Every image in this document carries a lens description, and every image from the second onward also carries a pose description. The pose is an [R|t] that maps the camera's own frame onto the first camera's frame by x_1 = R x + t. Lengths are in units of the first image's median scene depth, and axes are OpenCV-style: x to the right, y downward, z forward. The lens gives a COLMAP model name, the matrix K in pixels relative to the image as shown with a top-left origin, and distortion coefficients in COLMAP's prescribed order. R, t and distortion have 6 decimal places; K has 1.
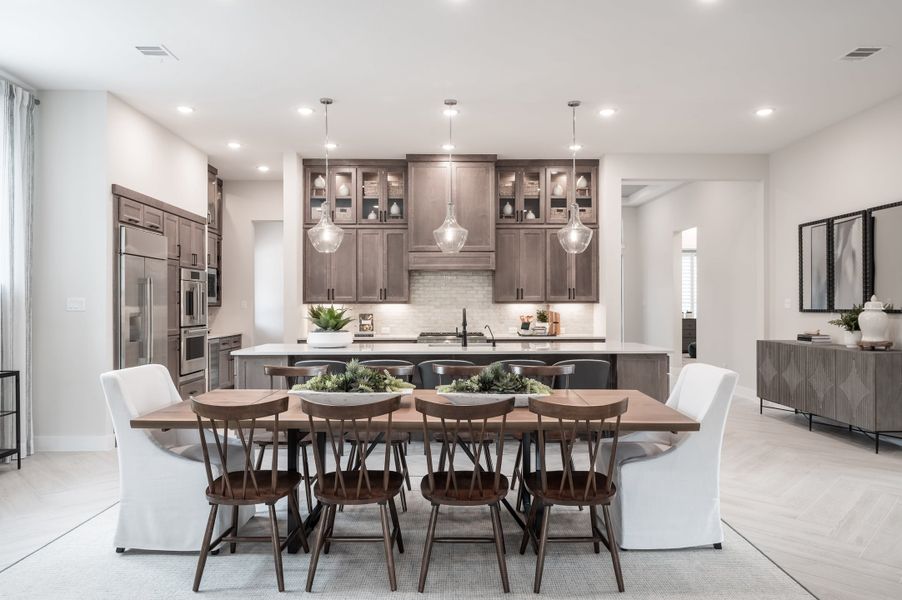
lens RADIAL K [[598.8, 0, 451.0], [0, 598.8, 300.0], [0, 0, 1]] dist [-0.002995, 0.001195]
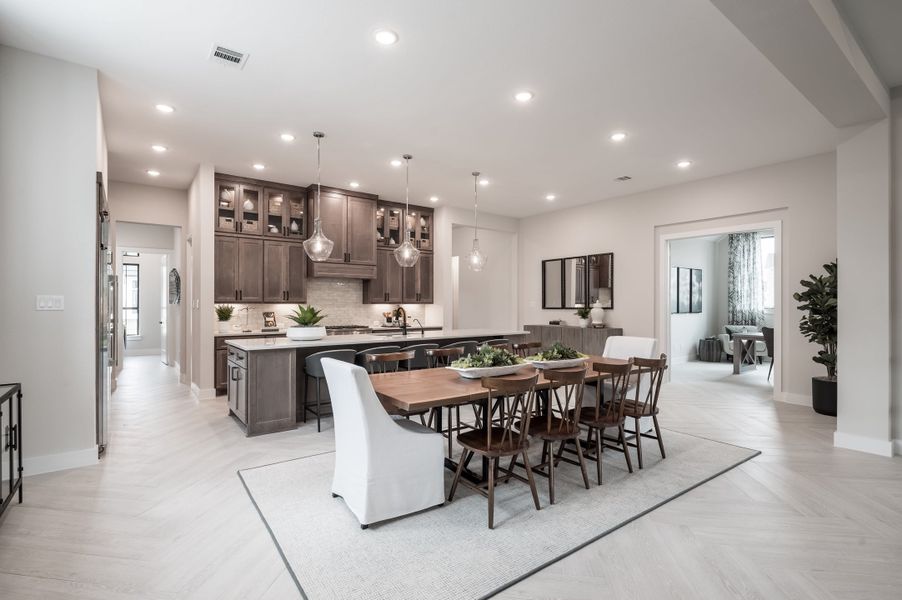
lens RADIAL K [[428.8, 0, 447.3], [0, 428.8, 302.1], [0, 0, 1]] dist [-0.002635, -0.000371]
pose [[0.809080, 0.004856, 0.587679, -0.363111], [-0.005120, 0.999986, -0.001214, 0.002220], [-0.587676, -0.002027, 0.809093, 0.110432]]
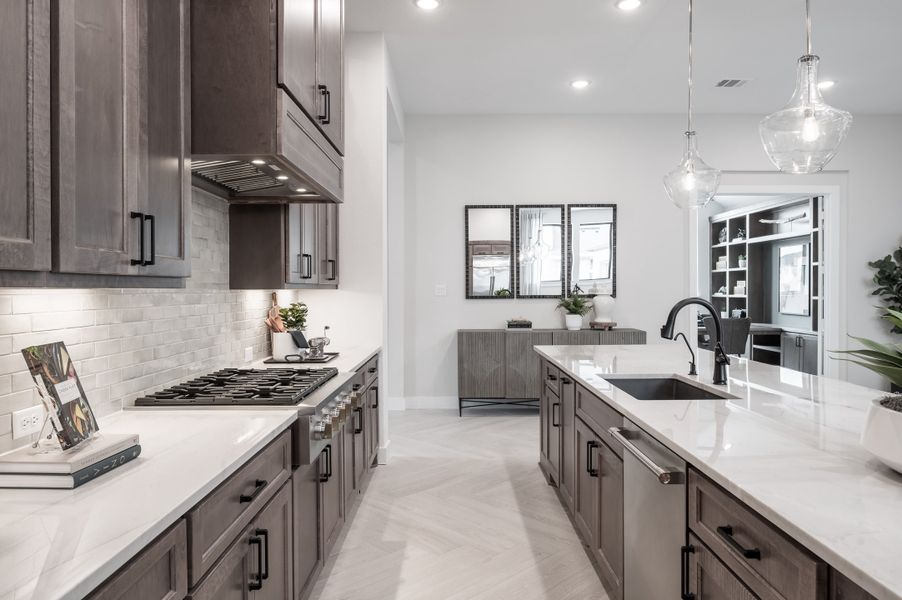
lens RADIAL K [[598.8, 0, 451.0], [0, 598.8, 300.0], [0, 0, 1]] dist [-0.002995, 0.001195]
pose [[0.010475, -0.013480, 0.999854, -0.316442], [-0.001816, 0.999907, 0.013500, 0.008329], [-0.999943, -0.001957, 0.010449, 0.904557]]
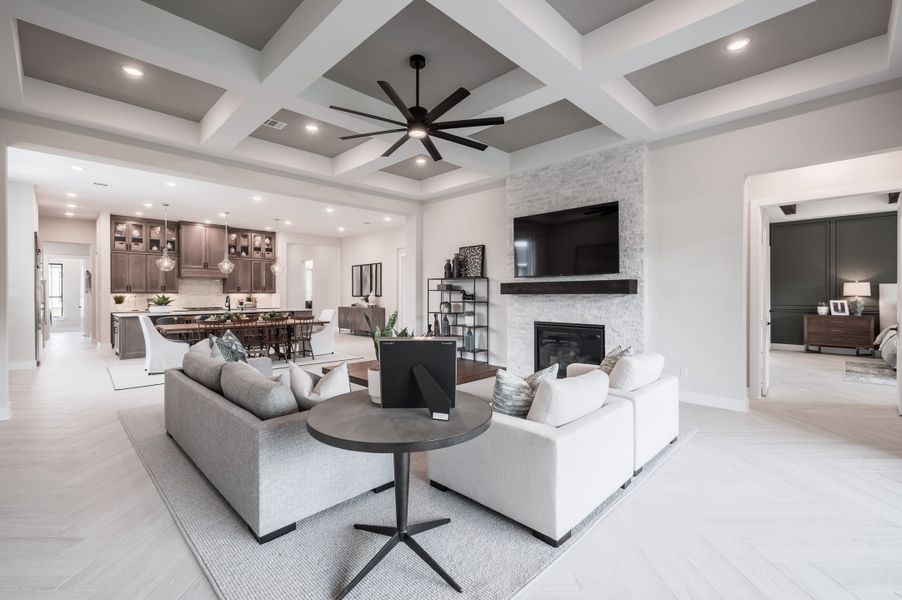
lens RADIAL K [[400.4, 0, 455.3], [0, 400.4, 294.4], [0, 0, 1]] dist [-0.000026, 0.000215]
pose [[0.716332, -0.000264, 0.697759, -0.348075], [-0.003496, 0.999986, 0.003967, 0.000537], [-0.697751, -0.005281, 0.716321, -0.622889]]
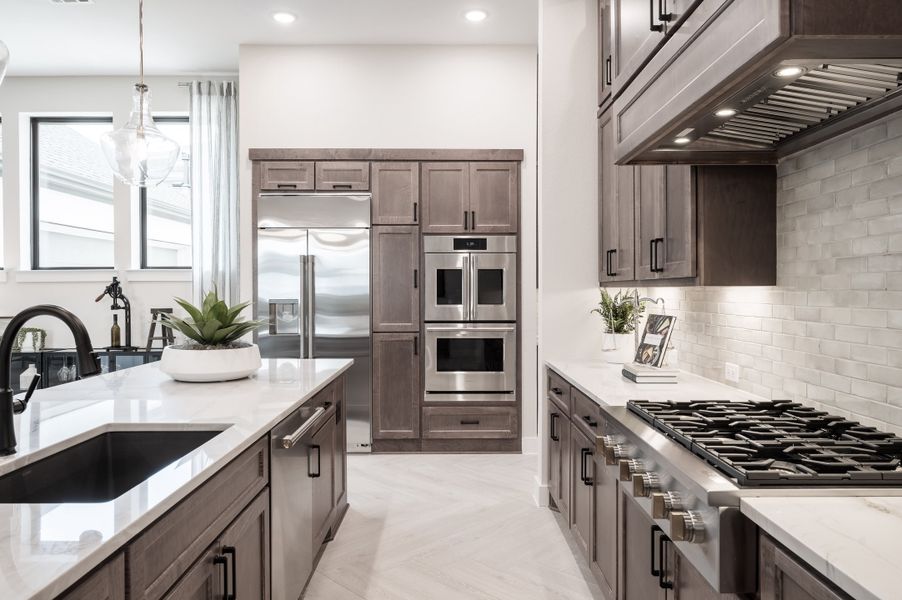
lens RADIAL K [[599.9, 0, 446.0], [0, 599.9, 277.9], [0, 0, 1]] dist [0.000517, 0.000467]
pose [[-0.014375, -0.020163, -0.999693, 0.208458], [0.006327, 0.999775, -0.020255, 0.008257], [0.999877, -0.006617, -0.014244, 0.904002]]
